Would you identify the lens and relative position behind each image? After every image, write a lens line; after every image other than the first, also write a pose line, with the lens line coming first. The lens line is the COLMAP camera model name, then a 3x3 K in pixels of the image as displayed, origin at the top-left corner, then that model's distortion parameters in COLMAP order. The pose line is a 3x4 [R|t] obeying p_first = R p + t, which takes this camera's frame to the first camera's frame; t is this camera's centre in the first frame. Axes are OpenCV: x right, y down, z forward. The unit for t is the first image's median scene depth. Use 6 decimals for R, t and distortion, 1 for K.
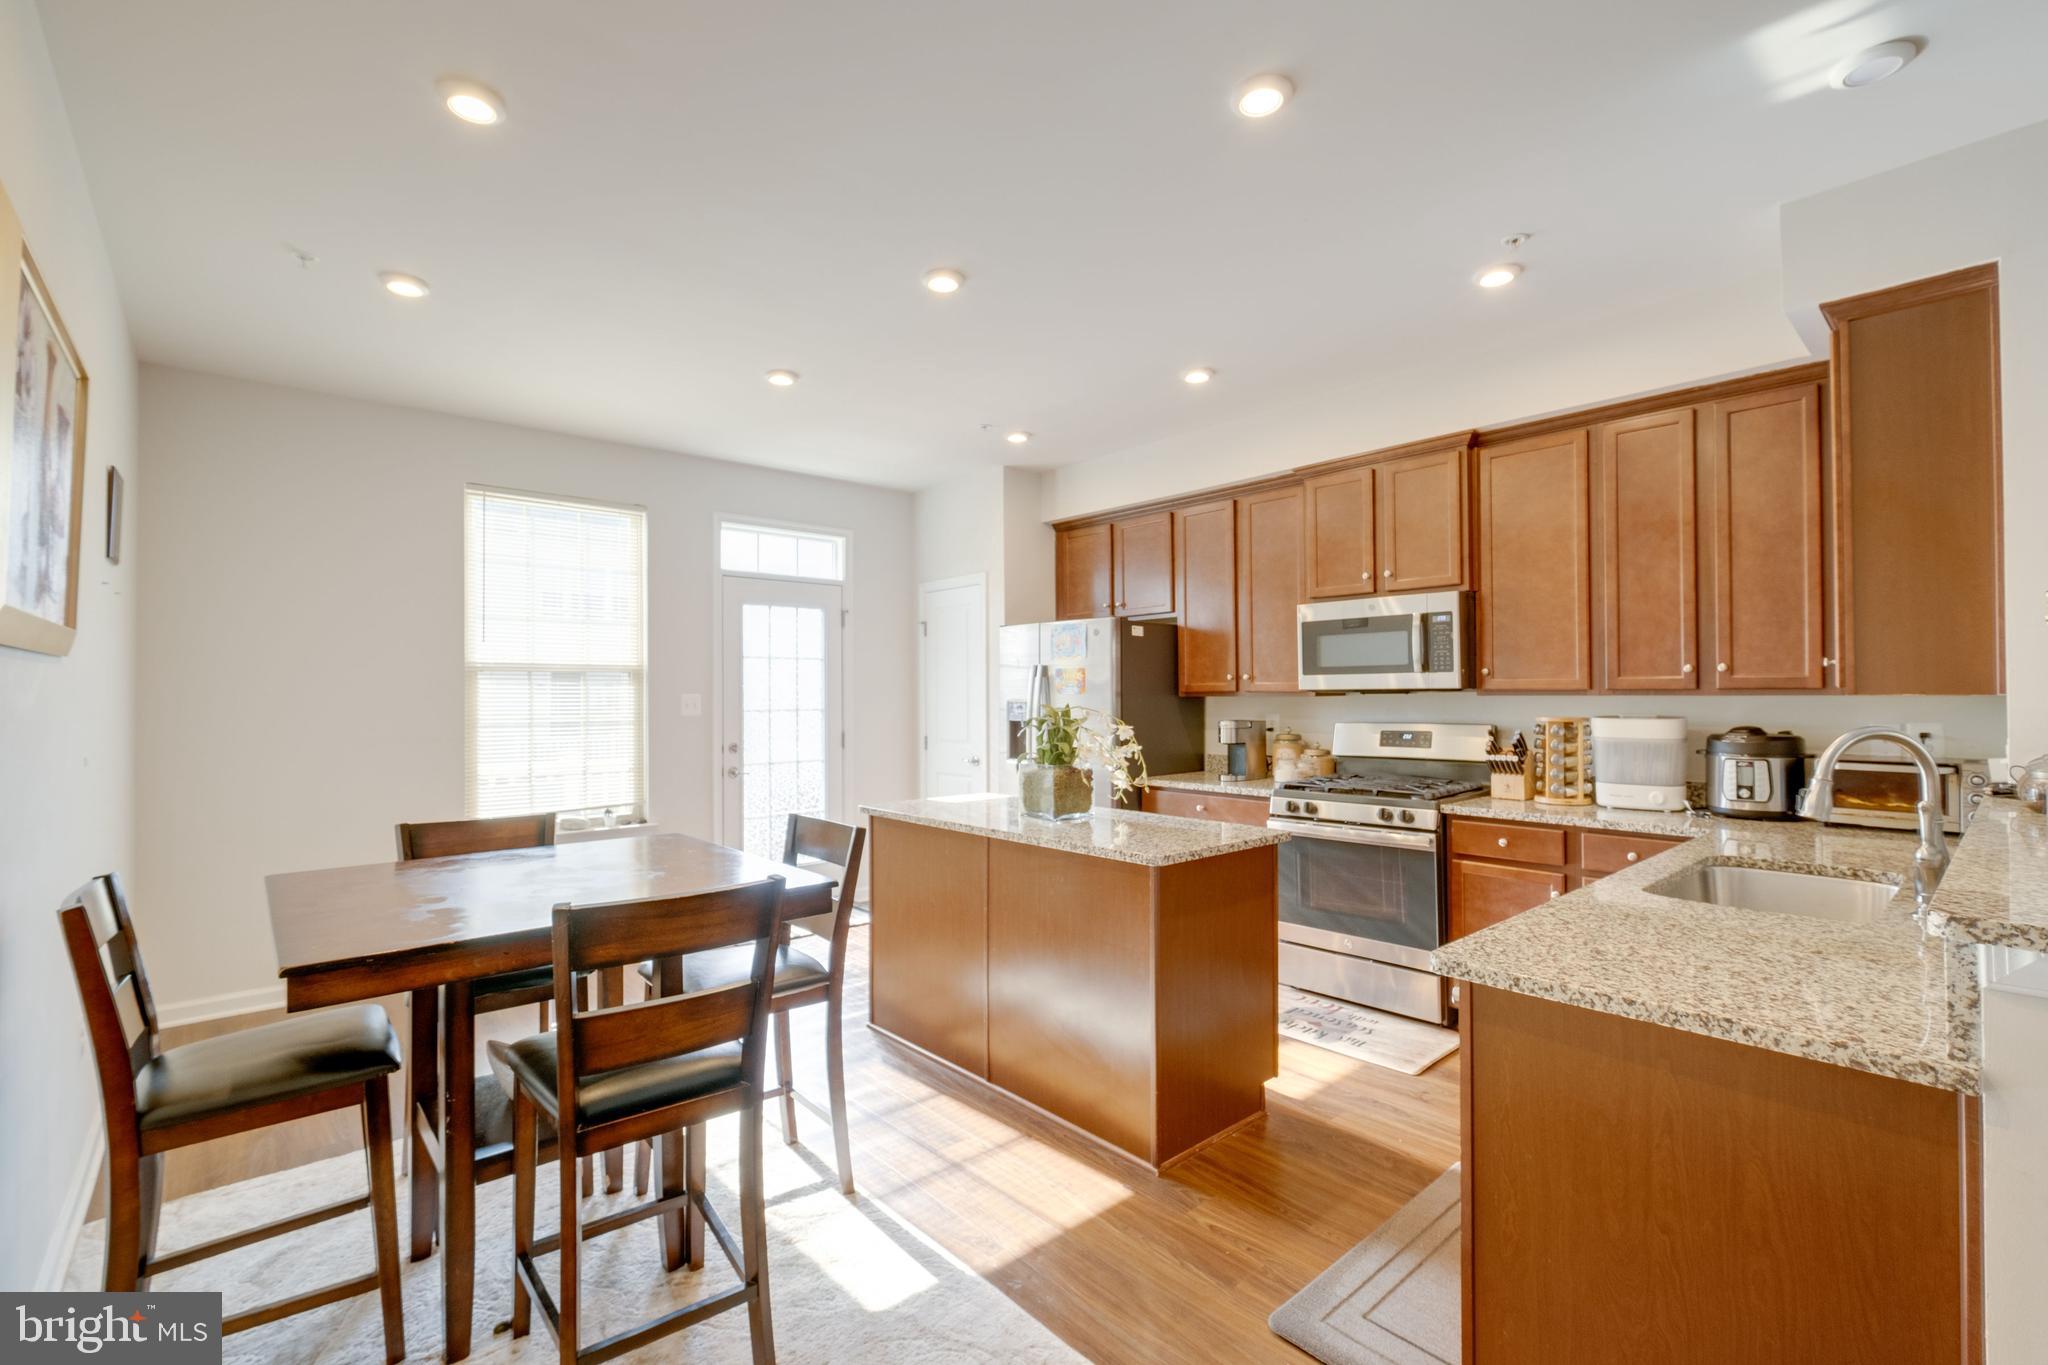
lens RADIAL K [[905.9, 0, 1024.0], [0, 905.9, 682.5], [0, 0, 1]] dist [-0.004402, -0.000902]
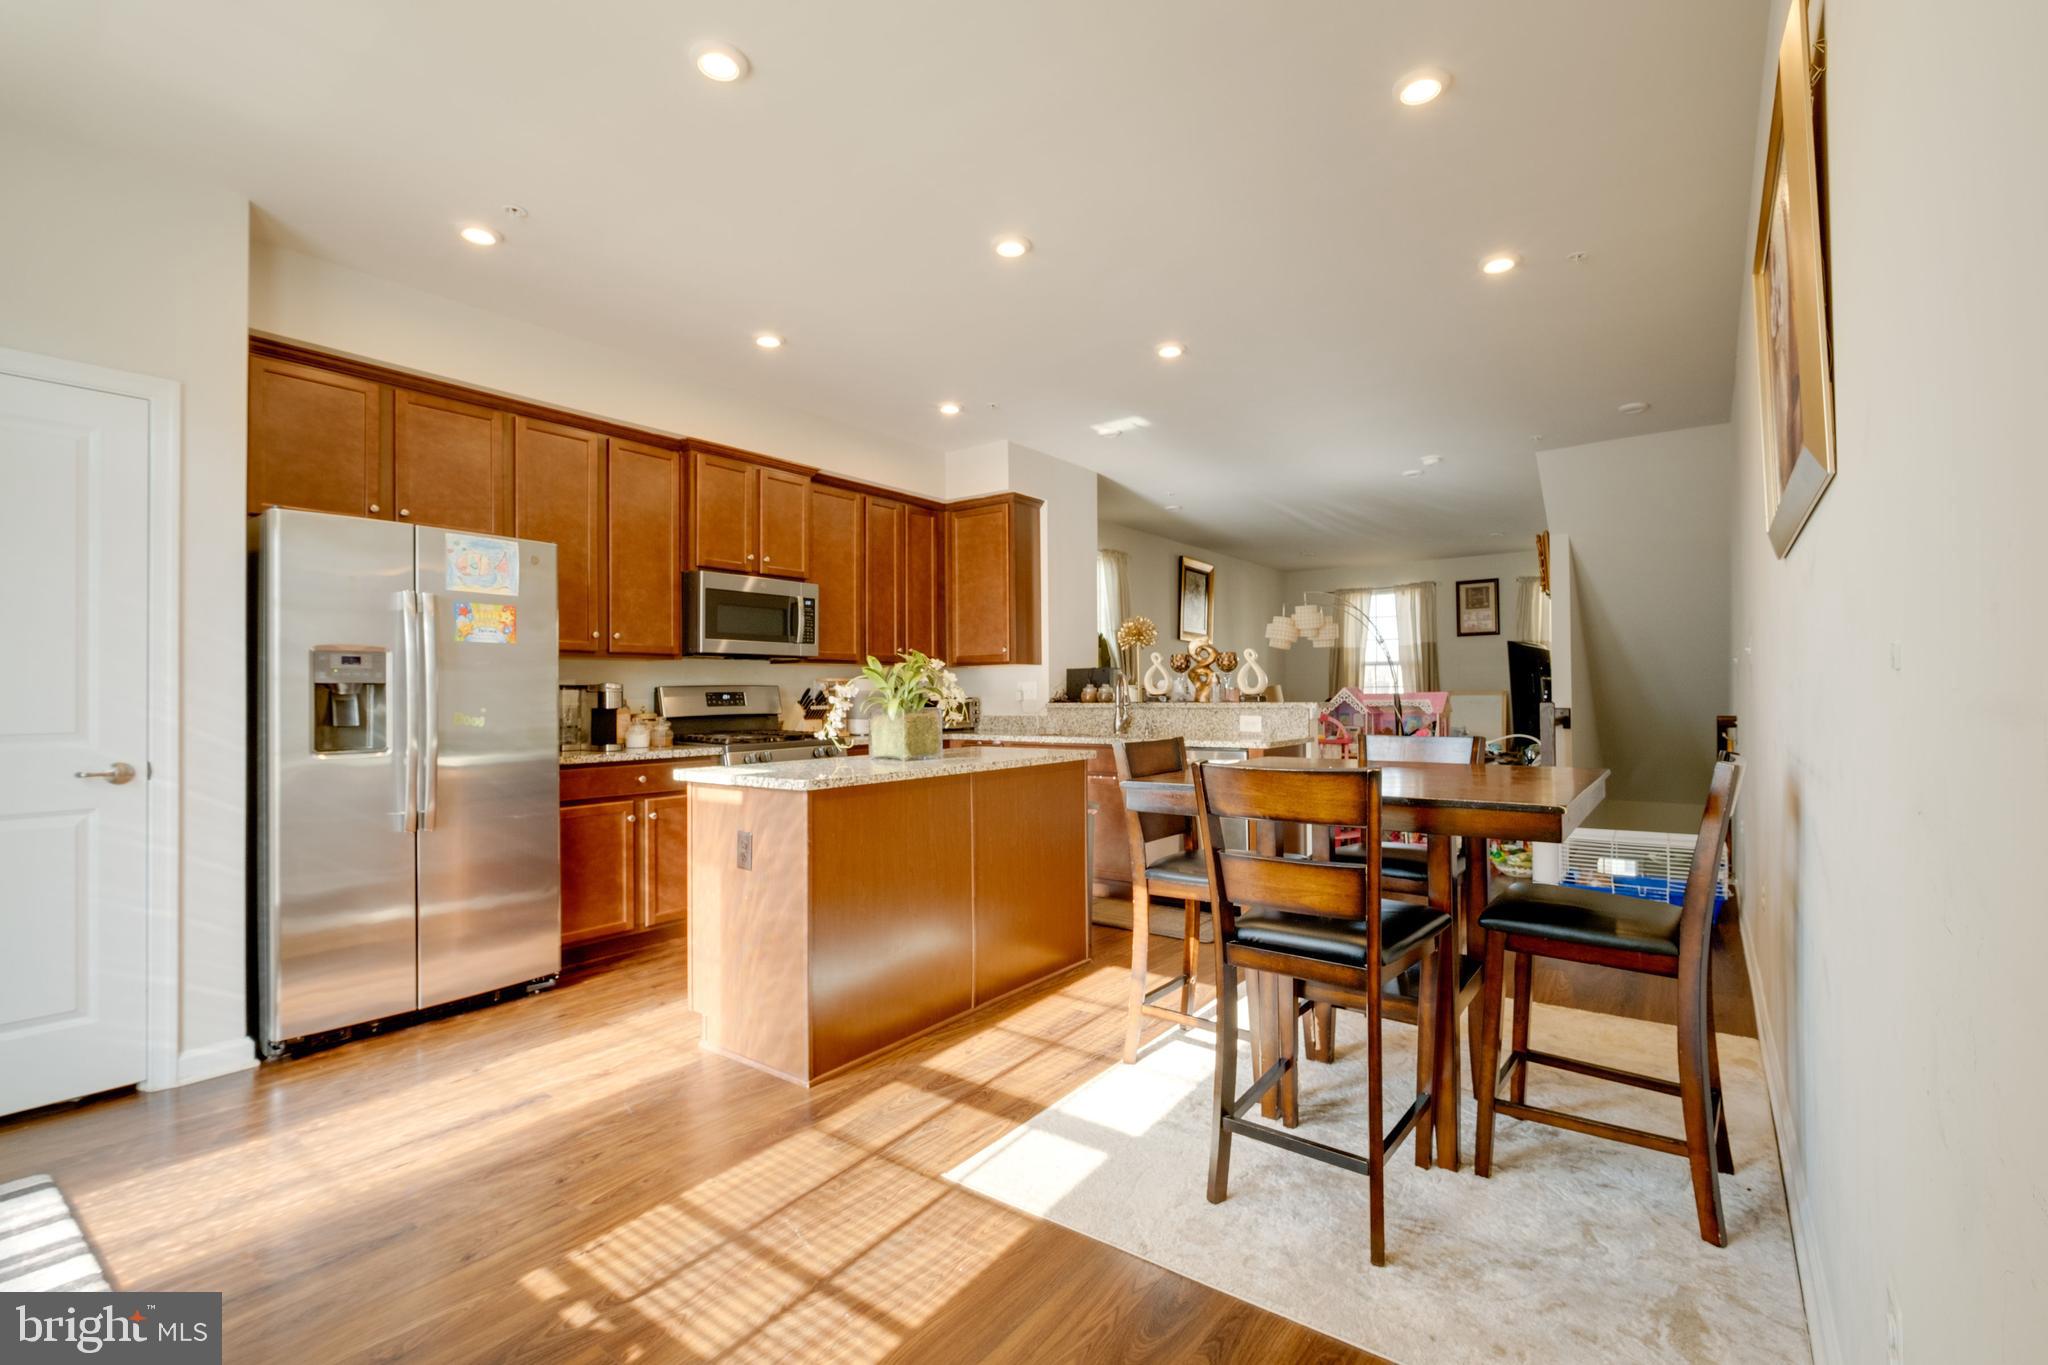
lens RADIAL K [[905.9, 0, 1024.0], [0, 905.9, 682.5], [0, 0, 1]] dist [-0.004402, -0.000902]
pose [[-0.208202, 0.017683, 0.977926, -0.807453], [-0.003833, 0.999814, -0.018895, 0.062475], [-0.978078, -0.007682, -0.208096, 0.866472]]
